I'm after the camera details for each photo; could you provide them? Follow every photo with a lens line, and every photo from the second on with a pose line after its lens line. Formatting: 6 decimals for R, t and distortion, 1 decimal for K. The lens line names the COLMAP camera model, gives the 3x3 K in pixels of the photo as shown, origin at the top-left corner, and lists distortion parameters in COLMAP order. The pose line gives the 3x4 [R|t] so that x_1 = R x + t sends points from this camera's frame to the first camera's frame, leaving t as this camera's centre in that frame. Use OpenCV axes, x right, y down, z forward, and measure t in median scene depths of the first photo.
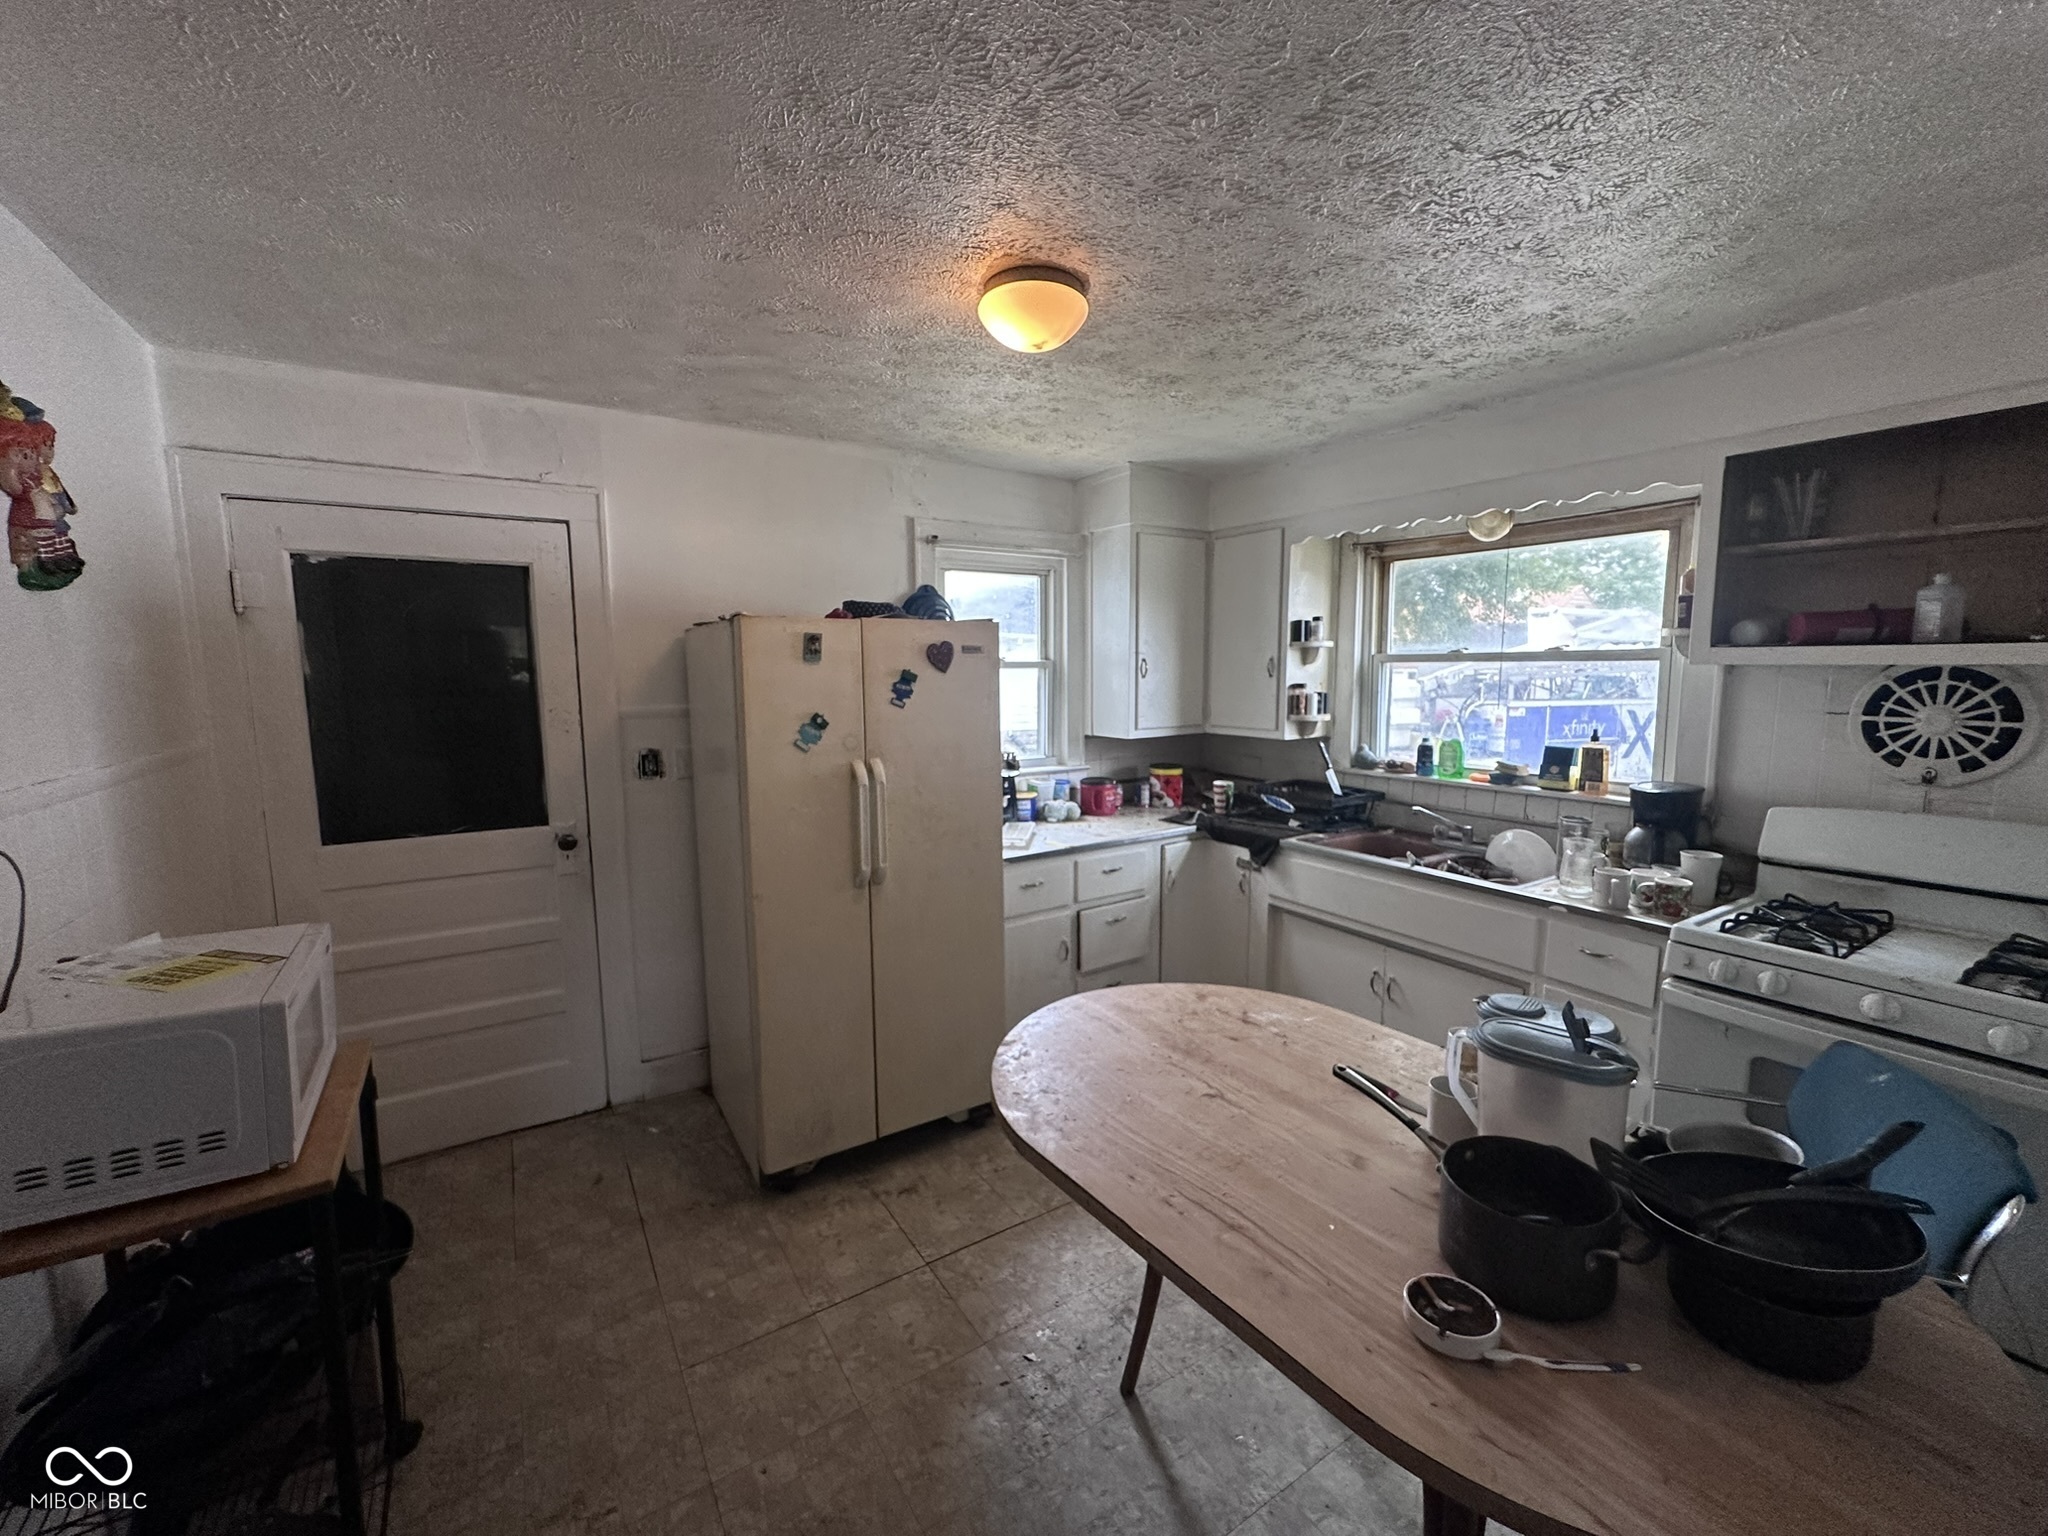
lens RADIAL K [[819.5, 0, 1020.9], [0, 819.5, 763.8], [0, 0, 1]] dist [-0.001213, 0.000030]
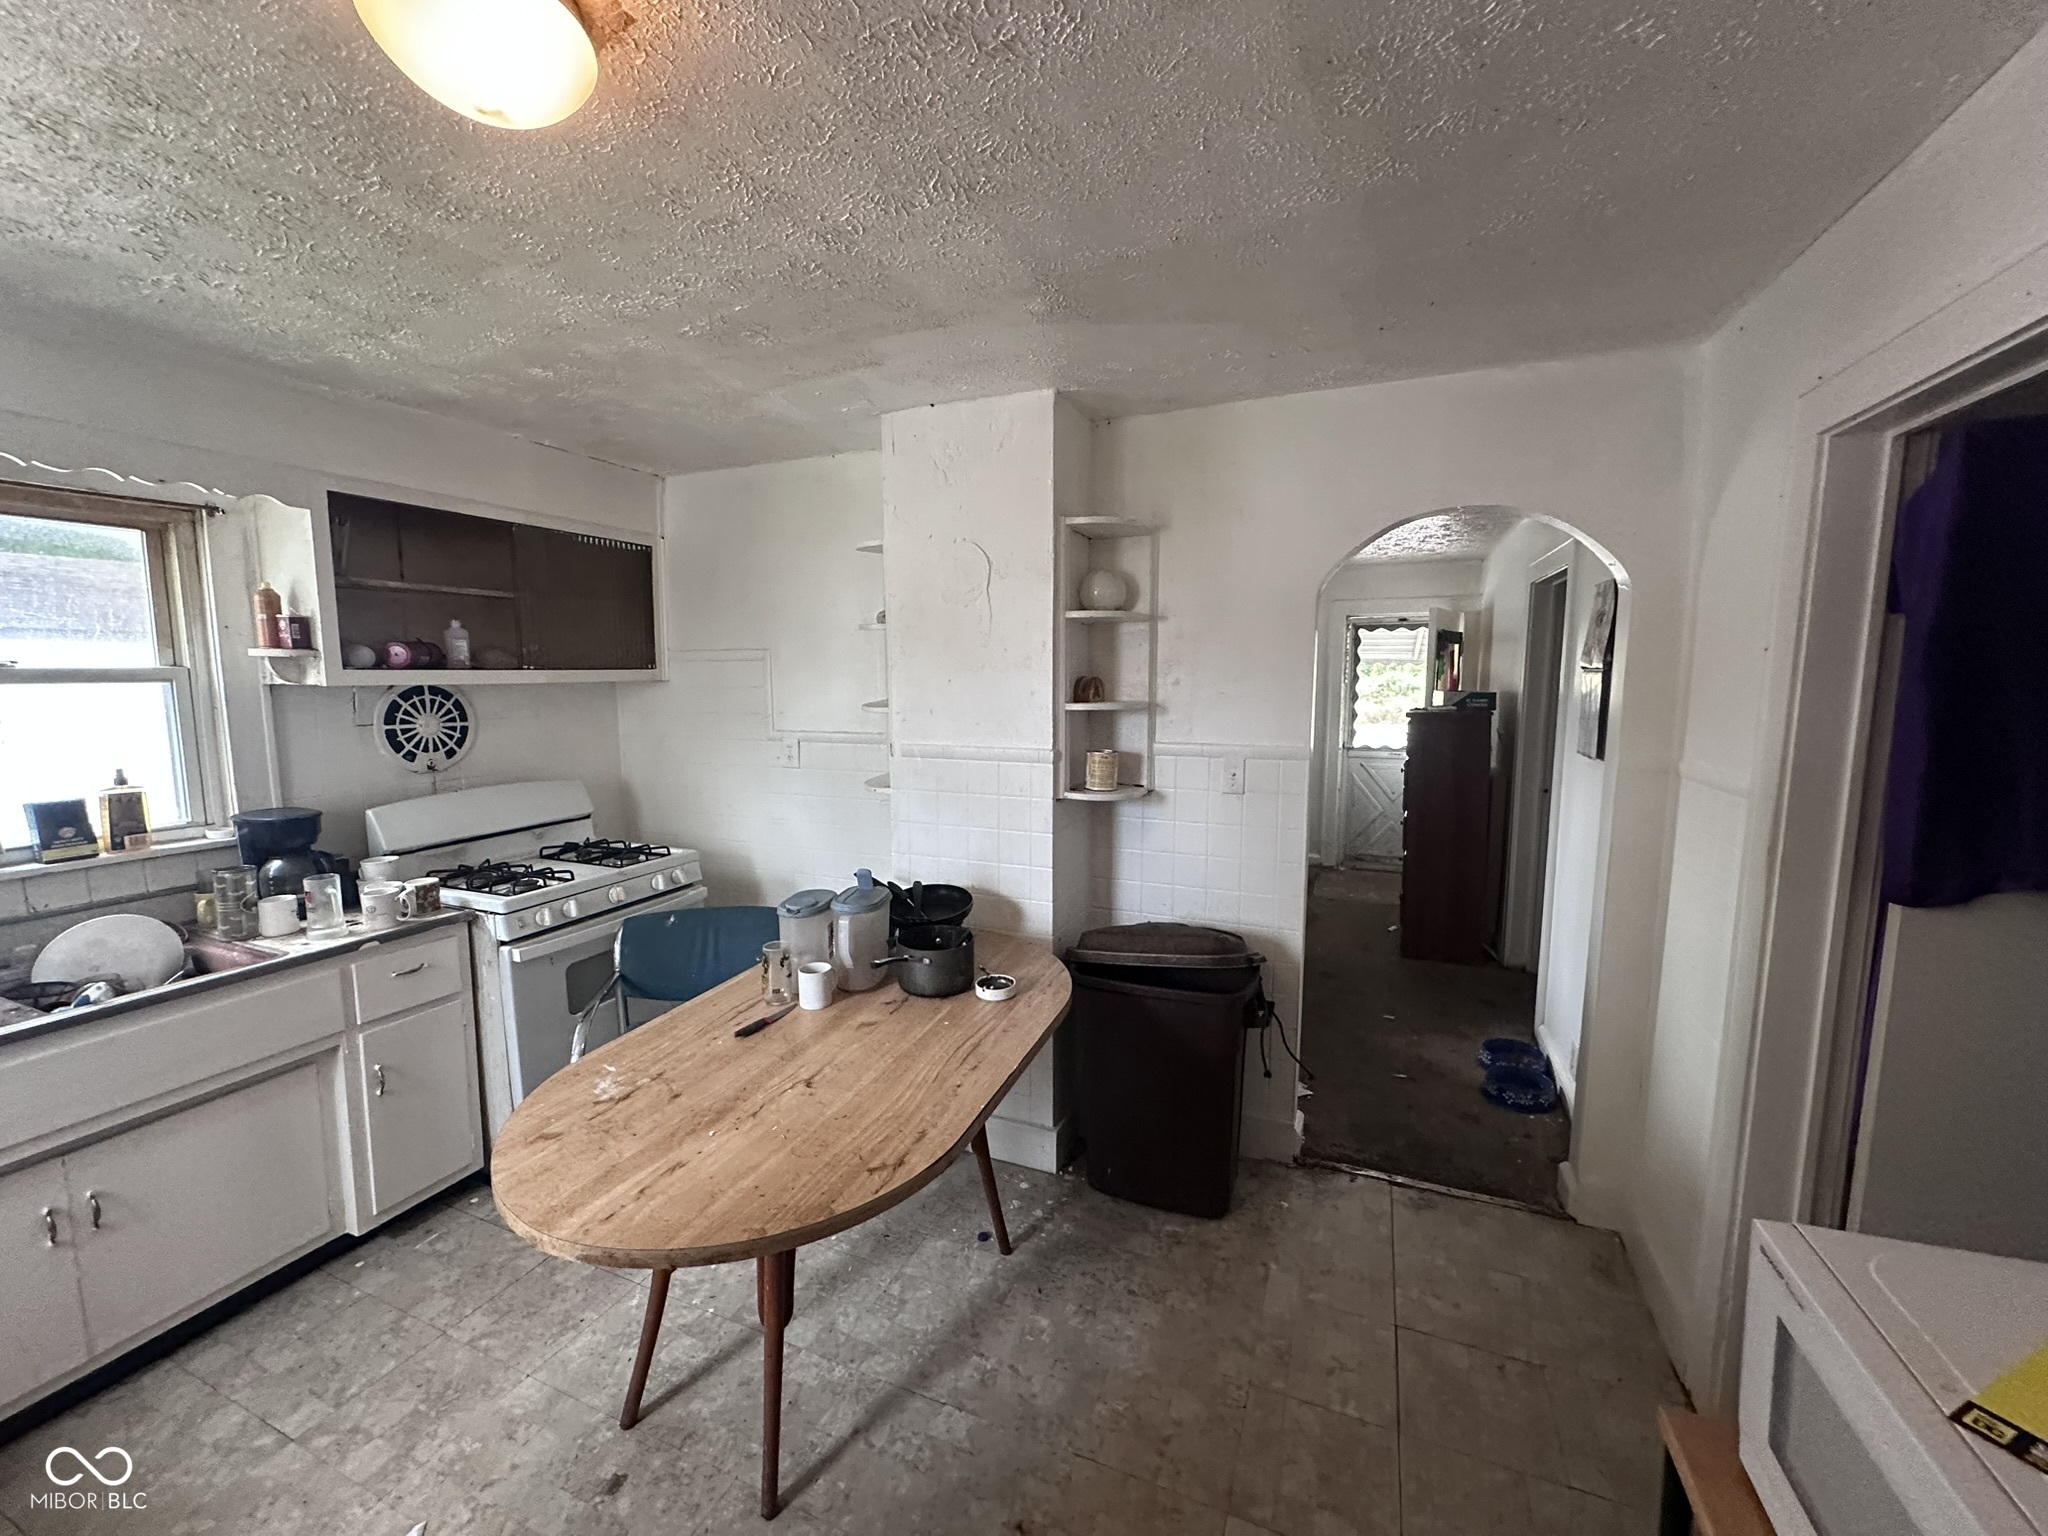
lens RADIAL K [[819.5, 0, 1026.7], [0, 819.5, 765.4], [0, 0, 1]] dist [-0.001213, 0.000030]
pose [[-0.572391, -0.086725, 0.815381, -0.449860], [0.102858, 0.978943, 0.176328, -0.097405], [-0.813504, 0.184797, -0.551418, 0.742104]]
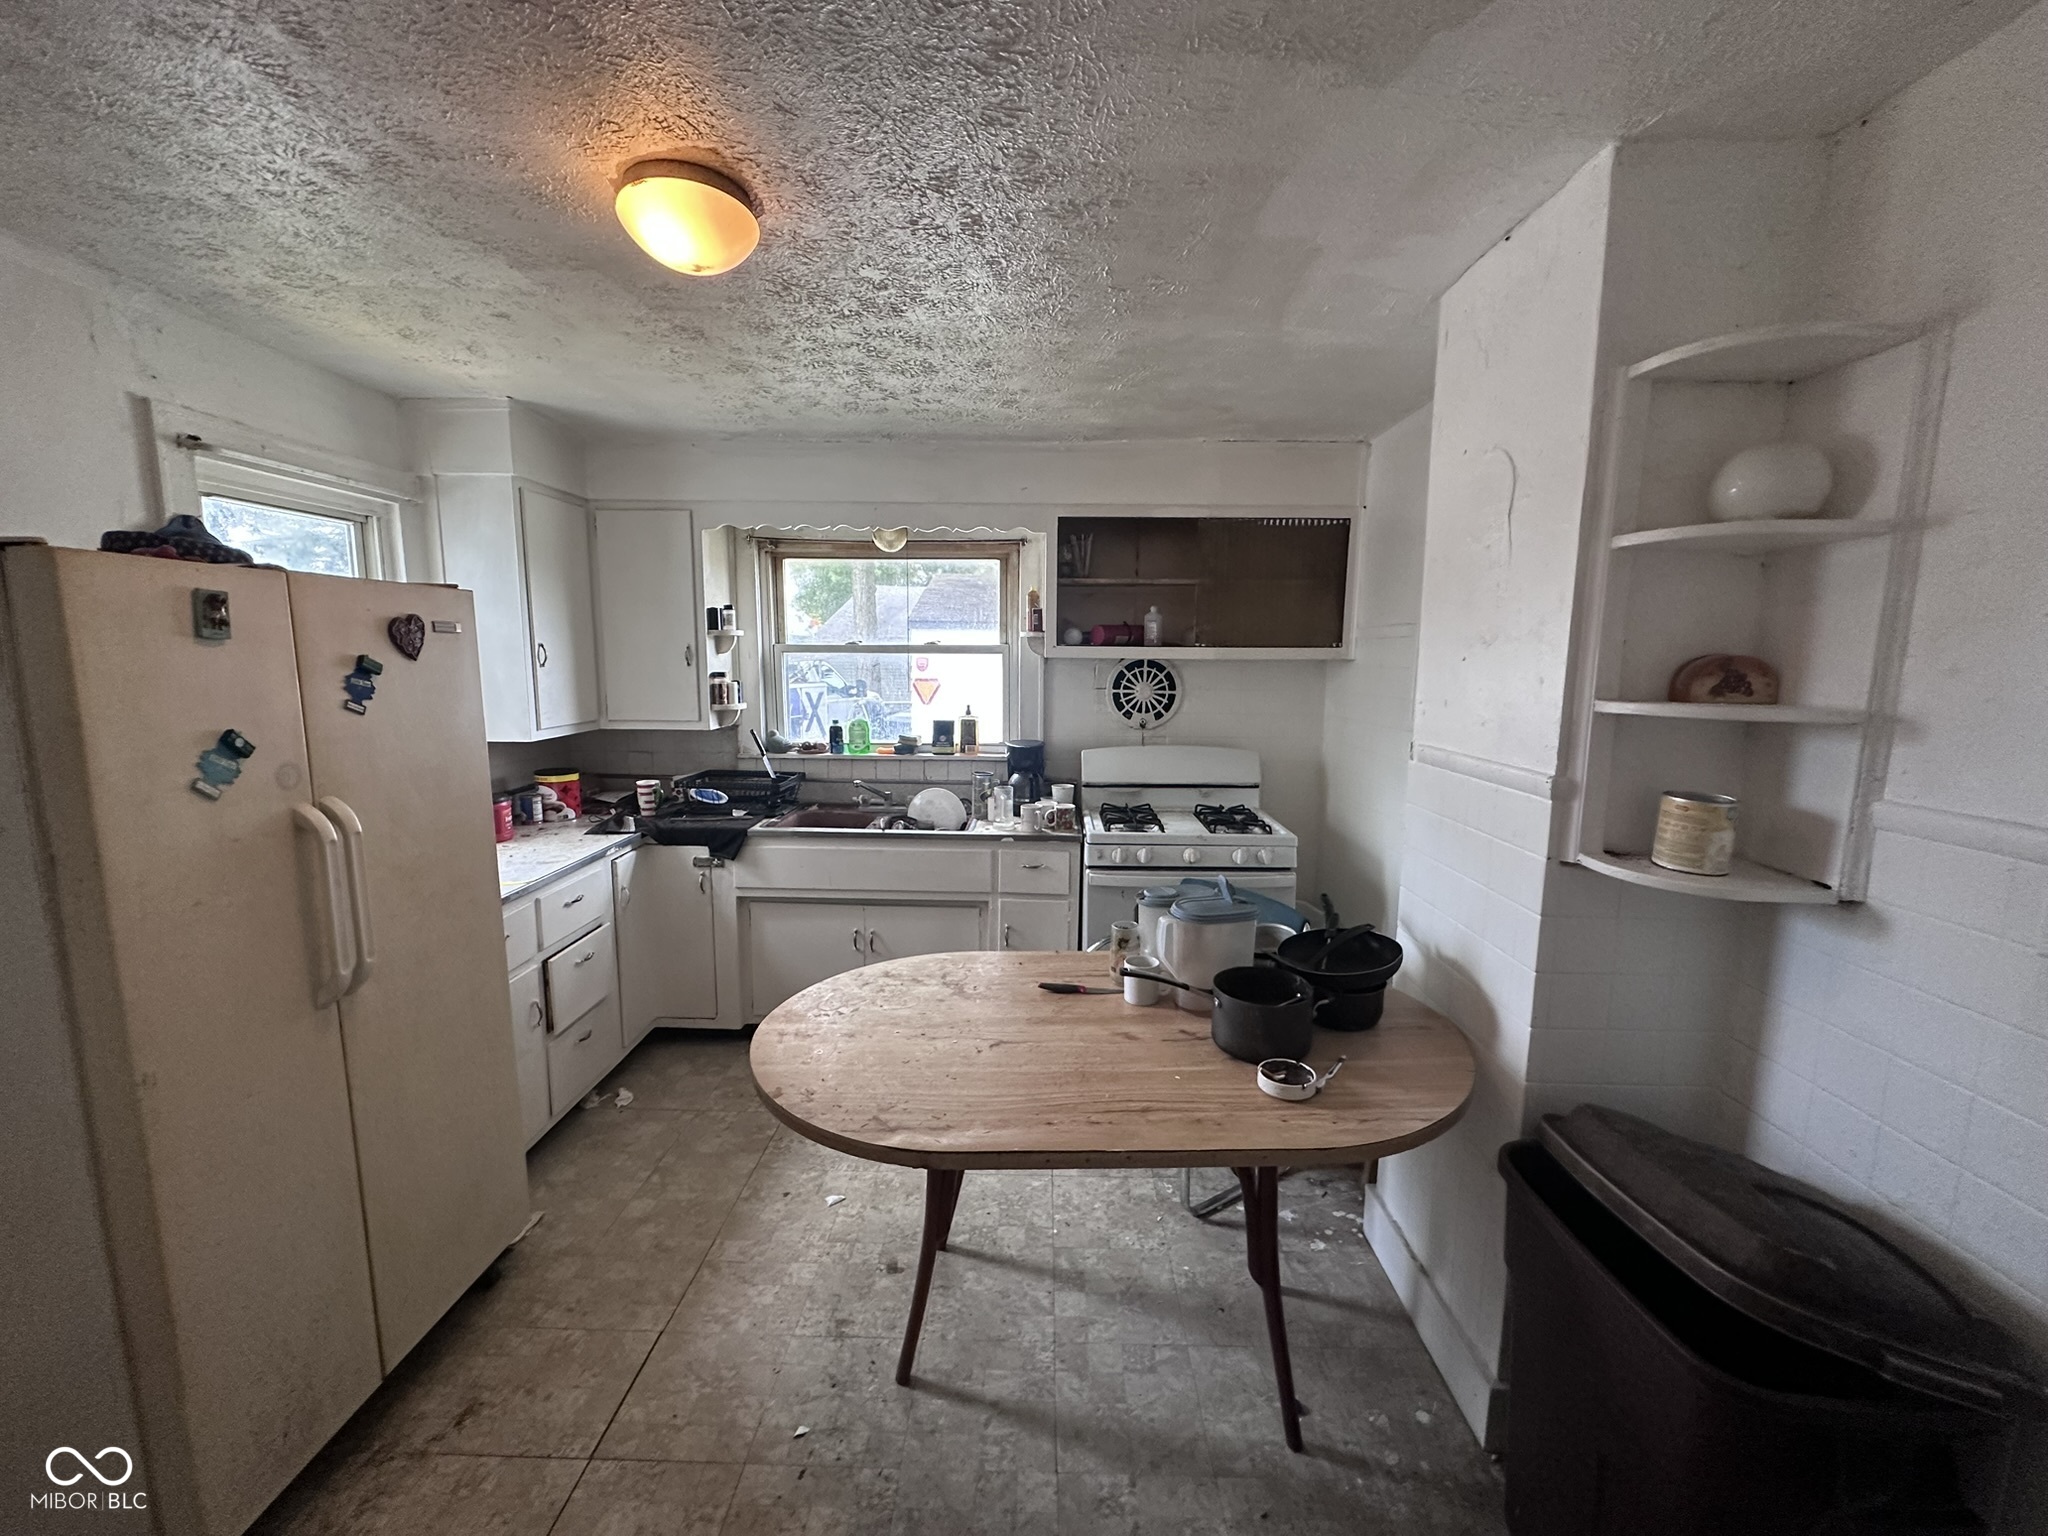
lens RADIAL K [[819.5, 0, 1019.0], [0, 819.5, 764.2], [0, 0, 1]] dist [-0.001213, 0.000030]
pose [[0.559734, -0.099761, 0.822646, -0.361108], [0.087258, 0.994304, 0.061207, -0.021913], [-0.824065, 0.037523, 0.565250, 0.191862]]
